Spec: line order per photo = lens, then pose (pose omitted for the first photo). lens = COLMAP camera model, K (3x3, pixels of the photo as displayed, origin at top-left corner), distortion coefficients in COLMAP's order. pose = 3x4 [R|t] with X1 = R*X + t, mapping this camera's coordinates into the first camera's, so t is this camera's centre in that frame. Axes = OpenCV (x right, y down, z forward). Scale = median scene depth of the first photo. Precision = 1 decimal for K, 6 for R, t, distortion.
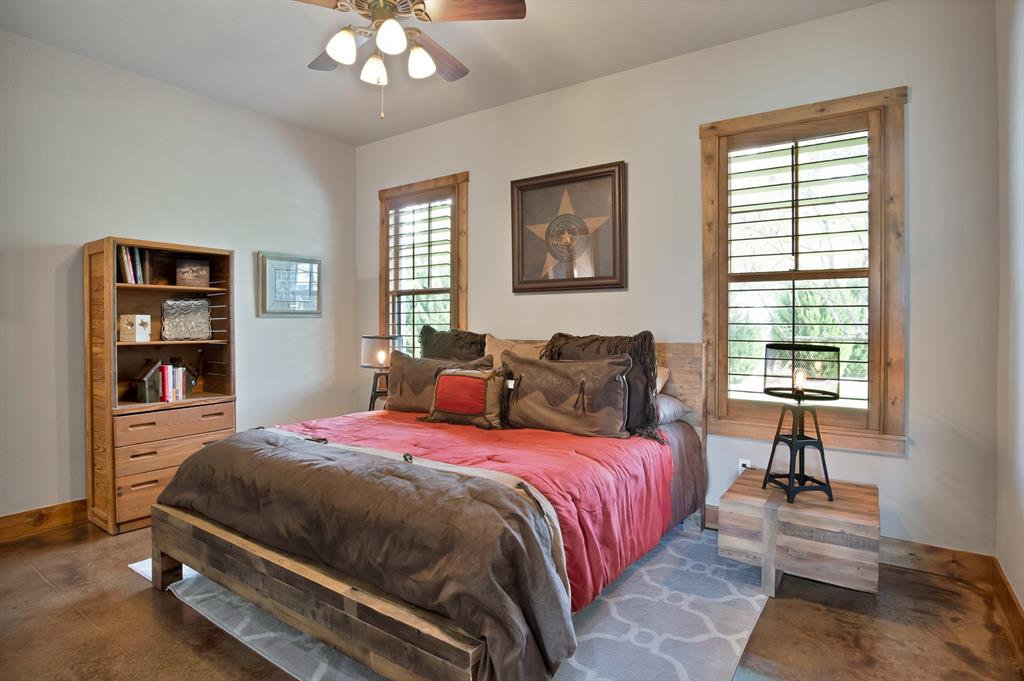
lens RADIAL K [[529.3, 0, 517.7], [0, 529.3, 333.2], [0, 0, 1]] dist [-0.034061, 0.006442]
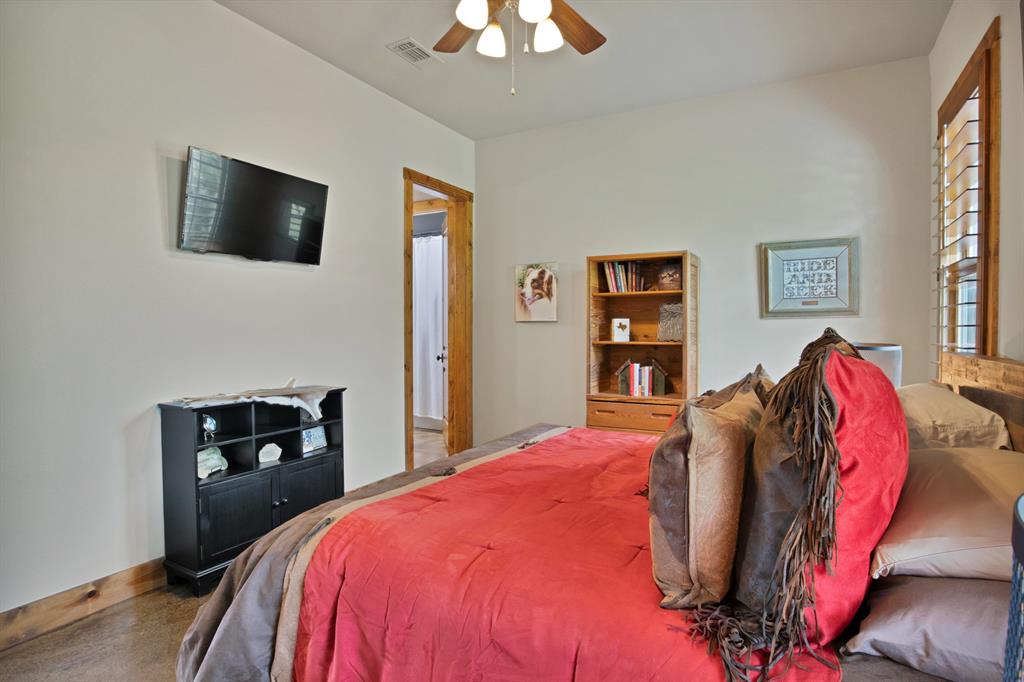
lens RADIAL K [[529.3, 0, 517.7], [0, 529.3, 333.7], [0, 0, 1]] dist [-0.034061, 0.006442]
pose [[0.093996, 0.019963, -0.995372, 0.424001], [-0.014613, 0.999719, 0.018670, -0.019302], [0.995465, 0.012791, 0.094262, 0.636719]]
